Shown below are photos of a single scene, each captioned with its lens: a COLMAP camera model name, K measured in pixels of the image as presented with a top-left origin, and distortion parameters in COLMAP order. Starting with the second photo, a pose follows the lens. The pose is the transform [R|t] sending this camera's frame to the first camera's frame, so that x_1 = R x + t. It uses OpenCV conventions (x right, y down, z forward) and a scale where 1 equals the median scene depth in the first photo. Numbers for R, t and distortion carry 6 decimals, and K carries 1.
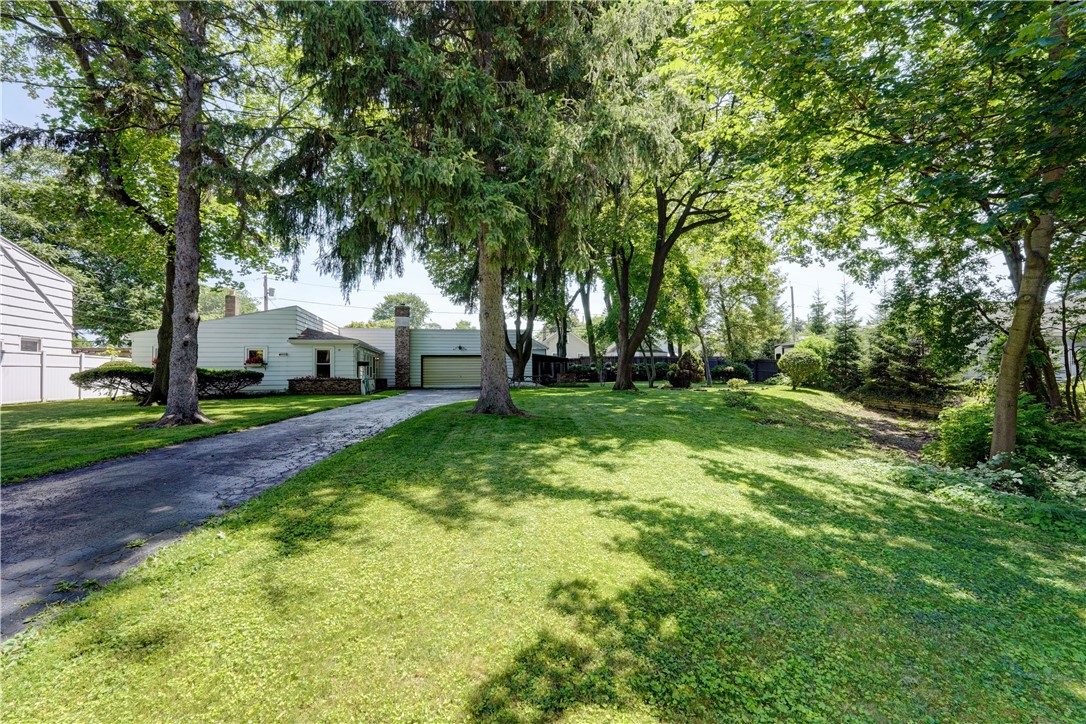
lens RADIAL K [[490.5, 0, 543.0], [0, 490.5, 362.0], [0, 0, 1]] dist [-0.000631, 0.000008]
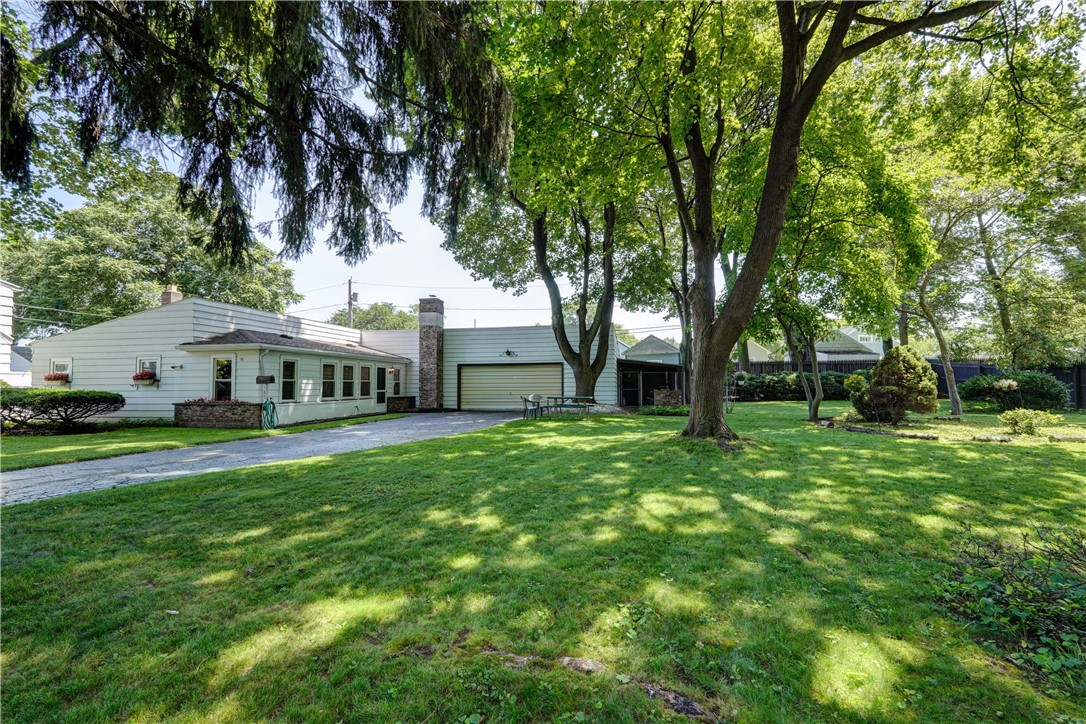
lens RADIAL K [[486.1, 0, 543.0], [0, 486.1, 362.0], [0, 0, 1]] dist [-0.000868, 0.000281]
pose [[0.920187, -0.015504, -0.391172, 0.163404], [0.009451, 0.999804, -0.017394, -0.004285], [0.391365, 0.012309, 0.920153, 0.422314]]
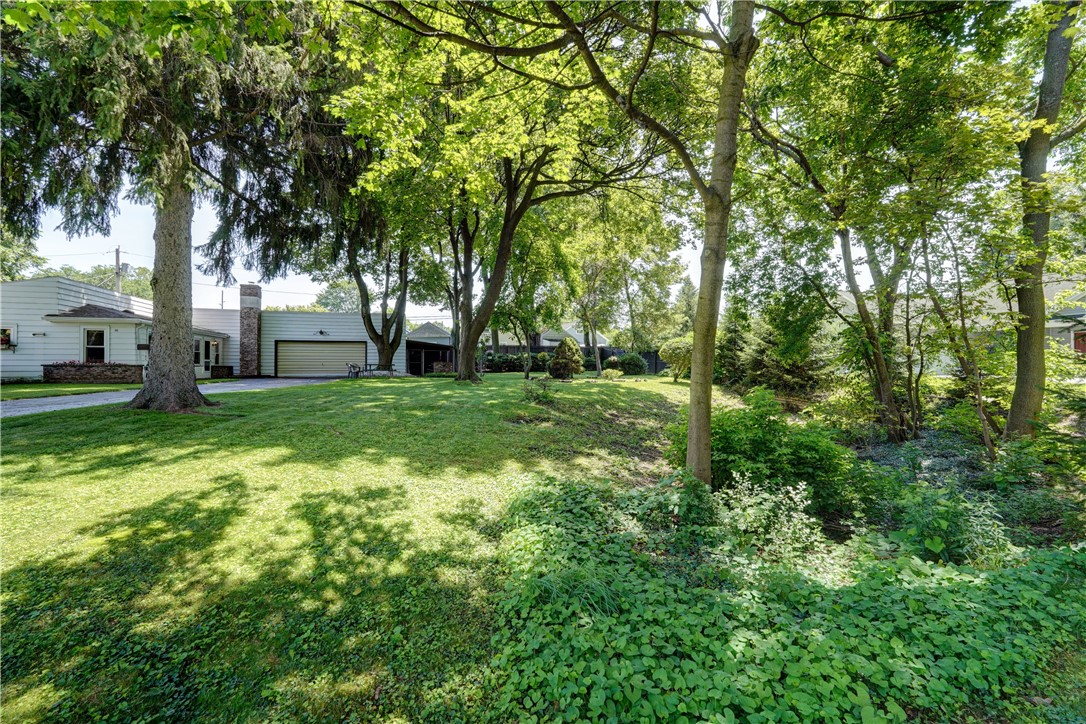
lens RADIAL K [[490.5, 0, 543.0], [0, 490.5, 362.0], [0, 0, 1]] dist [-0.000631, 0.000008]
pose [[0.997684, 0.010385, 0.067229, 0.195708], [-0.011591, 0.999778, 0.017578, 0.004915], [-0.067031, -0.018316, 0.997583, 0.082365]]
